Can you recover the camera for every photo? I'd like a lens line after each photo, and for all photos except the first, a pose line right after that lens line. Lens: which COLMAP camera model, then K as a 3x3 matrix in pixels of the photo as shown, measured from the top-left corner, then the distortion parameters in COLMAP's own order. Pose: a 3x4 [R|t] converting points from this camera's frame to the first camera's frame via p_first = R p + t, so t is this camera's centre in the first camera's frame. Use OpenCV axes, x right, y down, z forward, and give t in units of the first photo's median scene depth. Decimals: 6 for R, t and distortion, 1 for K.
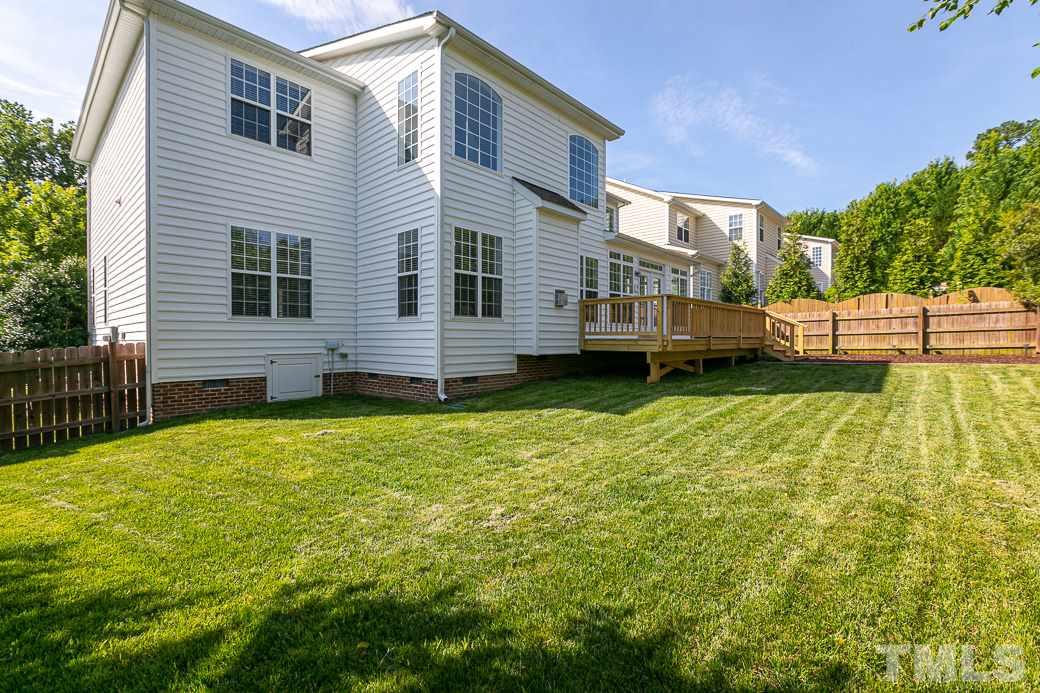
lens RADIAL K [[457.2, 0, 523.4], [0, 457.2, 345.3], [0, 0, 1]] dist [-0.001511, 0.000288]
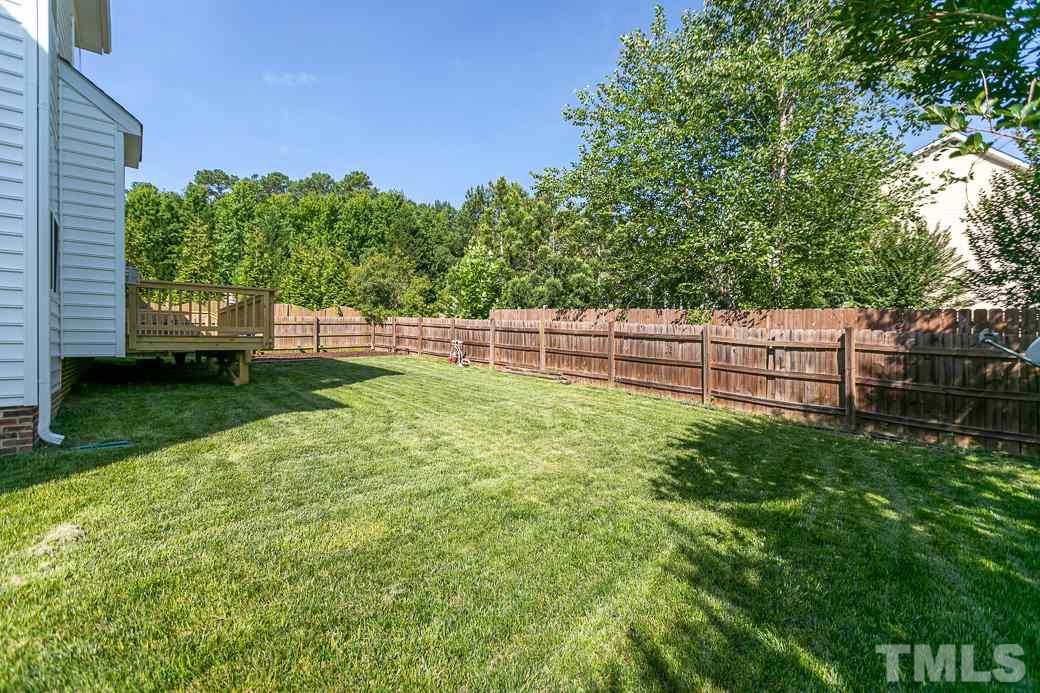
lens RADIAL K [[457.2, 0, 521.5], [0, 457.2, 344.7], [0, 0, 1]] dist [-0.001511, 0.000288]
pose [[0.115068, 0.000470, 0.993357, -0.389860], [0.016723, 0.999857, -0.002410, 0.010223], [-0.993217, 0.016890, 0.115044, 0.247050]]
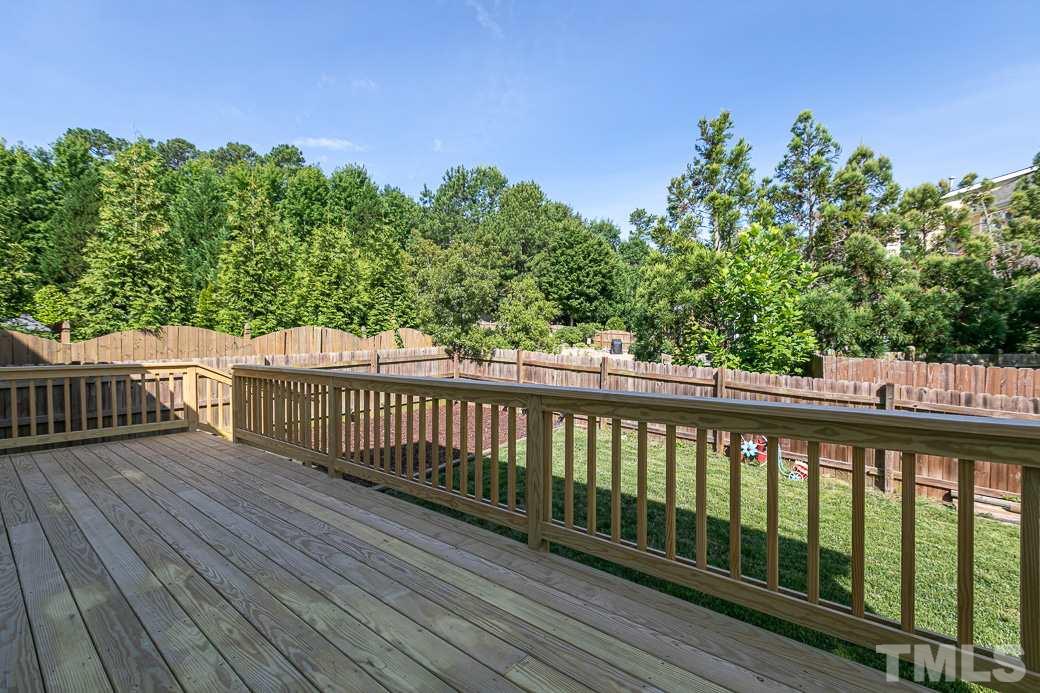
lens RADIAL K [[457.2, 0, 521.3], [0, 457.2, 349.7], [0, 0, 1]] dist [-0.001511, 0.000288]
pose [[-0.055176, -0.015582, 0.998355, 0.139264], [0.018445, 0.999692, 0.016623, -0.094499], [-0.998306, 0.019332, -0.054872, 0.805639]]
